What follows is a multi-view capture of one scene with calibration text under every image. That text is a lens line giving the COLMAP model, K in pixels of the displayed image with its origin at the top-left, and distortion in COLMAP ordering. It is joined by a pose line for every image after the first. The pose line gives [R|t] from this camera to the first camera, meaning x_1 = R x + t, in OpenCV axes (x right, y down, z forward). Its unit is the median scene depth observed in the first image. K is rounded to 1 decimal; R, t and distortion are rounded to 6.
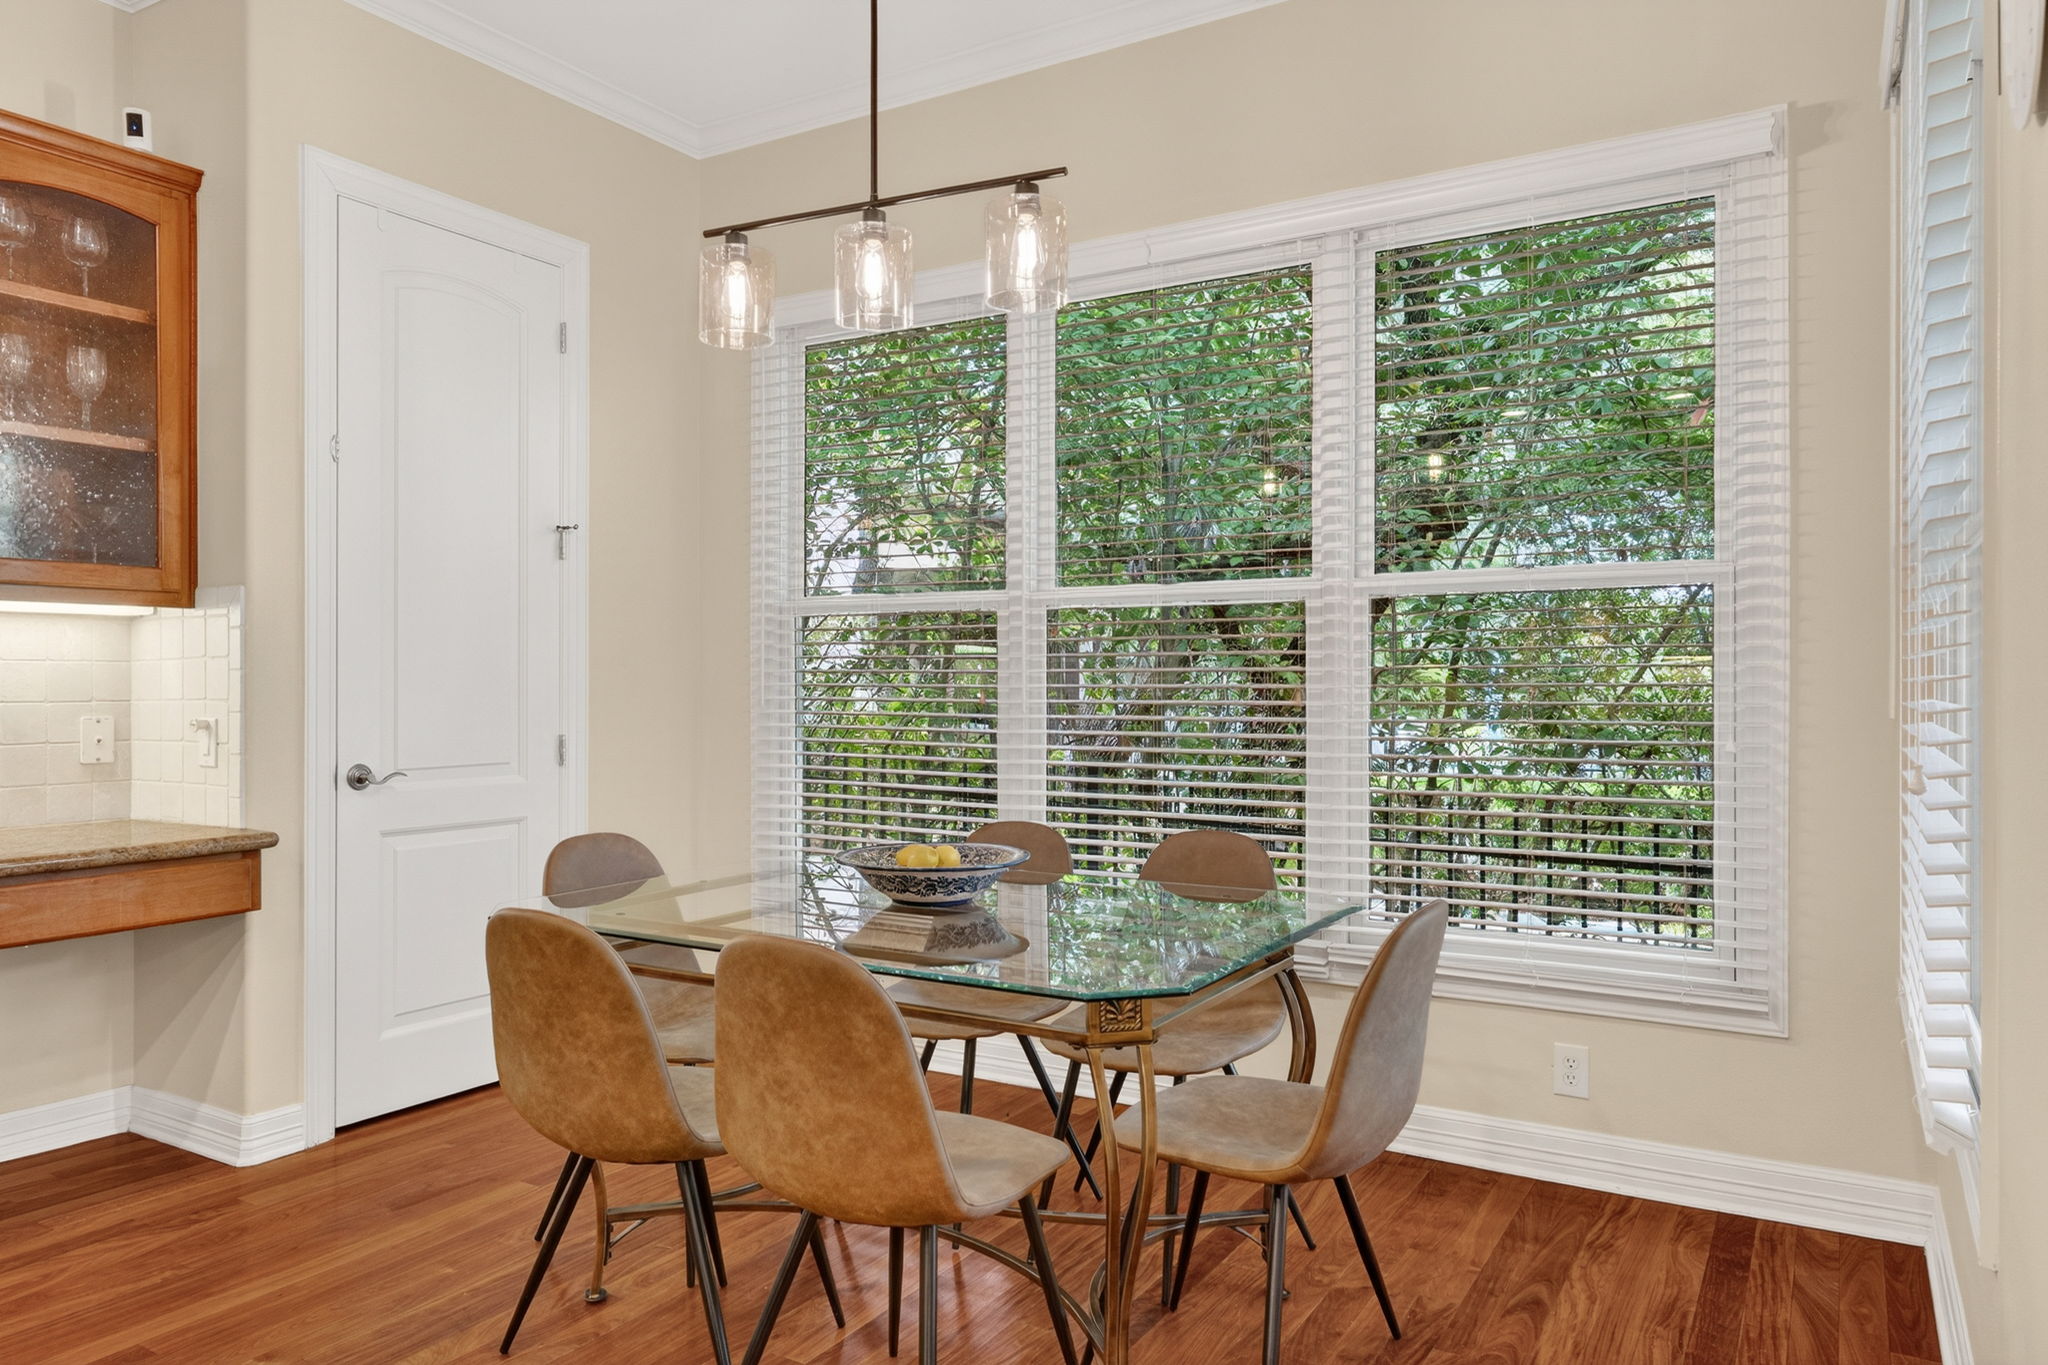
lens RADIAL K [[1345.0, 0, 1024.0], [0, 1345.0, 682.5], [0, 0, 1]] dist [0.000705, 0.000090]
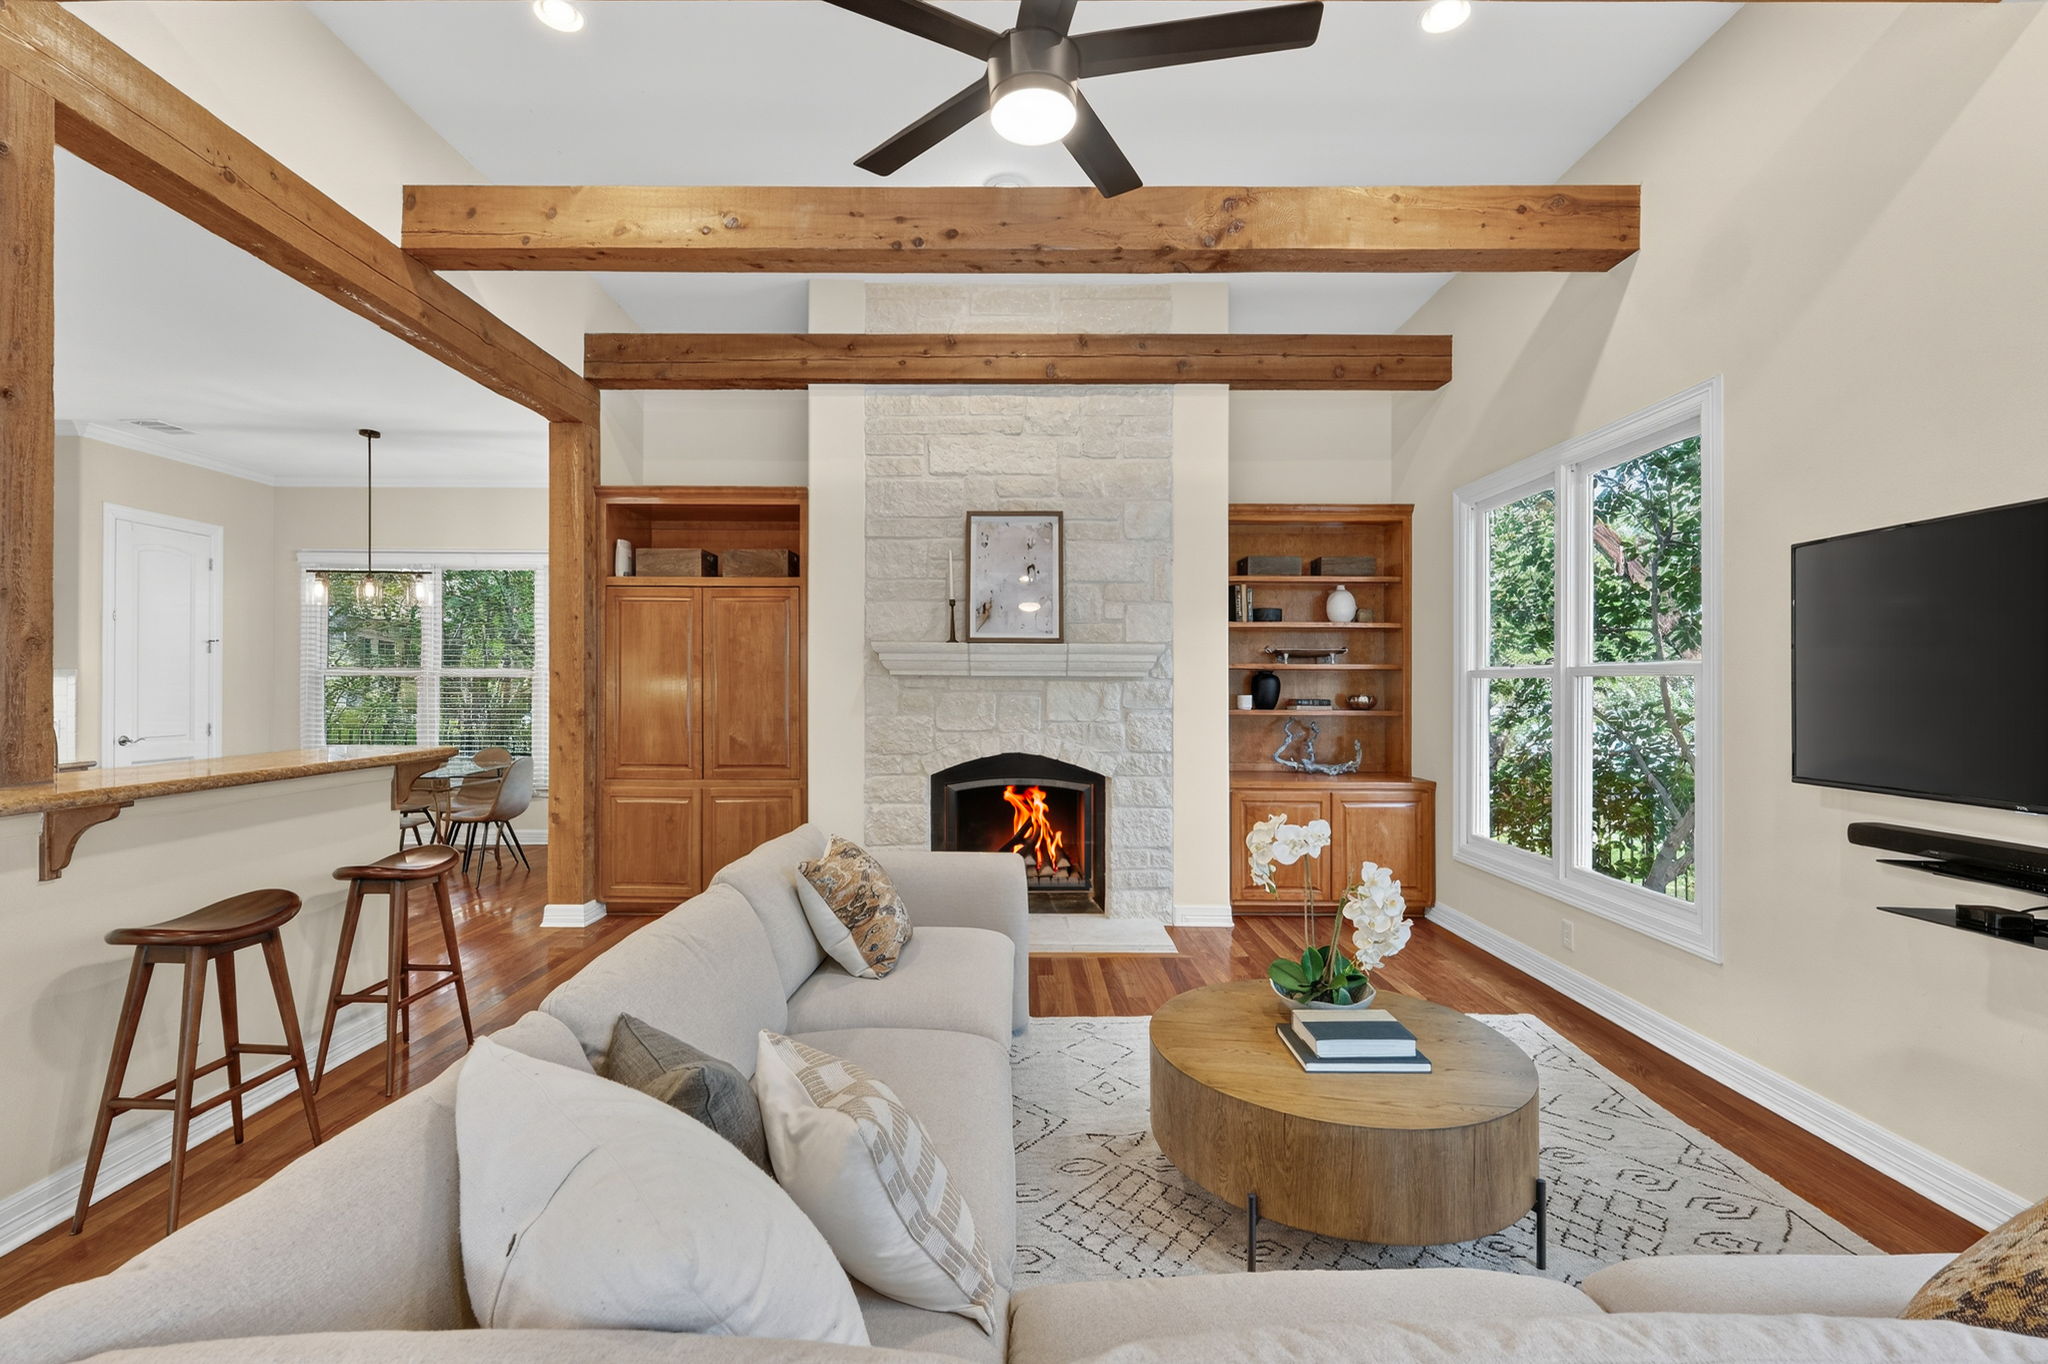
lens RADIAL K [[890.7, 0, 1000.6], [0, 890.7, 686.3], [0, 0, 1]] dist [-0.000158, -0.000067]
pose [[0.860559, 0.001948, 0.509346, 0.083882], [-0.001939, 0.999998, -0.000549, -0.034773], [-0.509346, -0.000516, 0.860561, -1.256648]]
